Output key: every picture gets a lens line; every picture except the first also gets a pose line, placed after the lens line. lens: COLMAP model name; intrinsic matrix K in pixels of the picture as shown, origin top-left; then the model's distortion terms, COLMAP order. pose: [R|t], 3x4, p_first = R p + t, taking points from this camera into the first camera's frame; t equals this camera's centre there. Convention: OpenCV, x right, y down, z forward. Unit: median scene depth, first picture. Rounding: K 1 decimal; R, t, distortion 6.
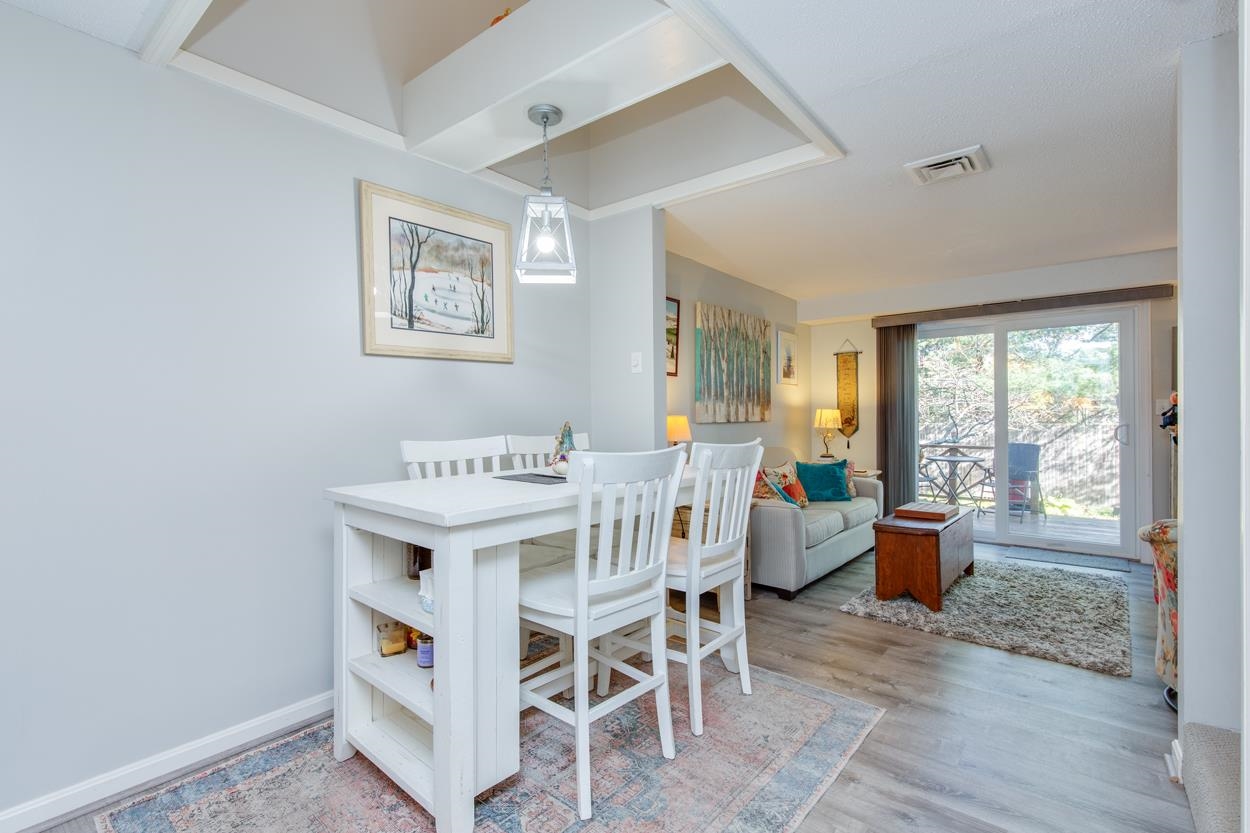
lens RADIAL K [[571.2, 0, 641.4], [0, 571.2, 416.9], [0, 0, 1]] dist [0.007172, -0.001766]
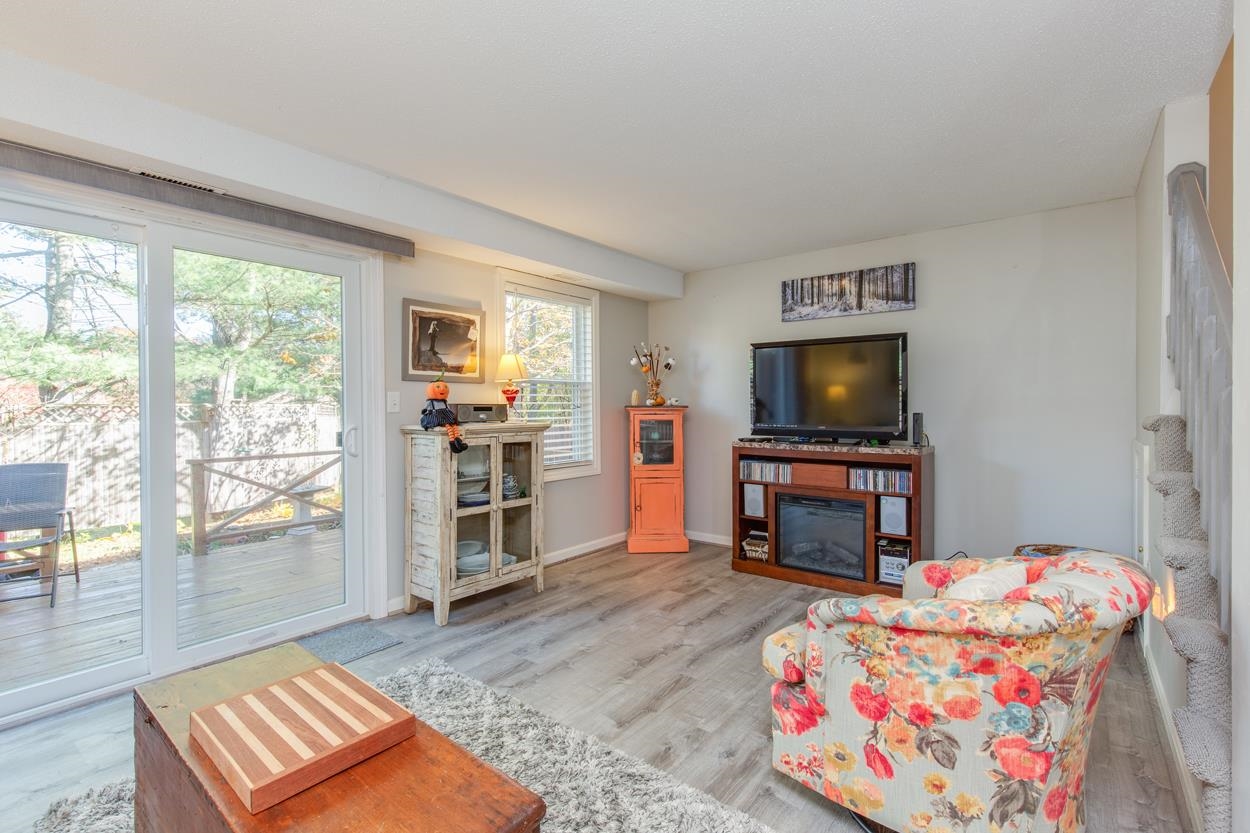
lens RADIAL K [[571.2, 0, 626.6], [0, 571.2, 405.3], [0, 0, 1]] dist [0.007172, -0.001766]
pose [[-0.001870, 0.007000, 0.999974, 0.240885], [0.006692, 0.999953, -0.006988, -0.008094], [-0.999976, 0.006679, -0.001917, 1.089188]]
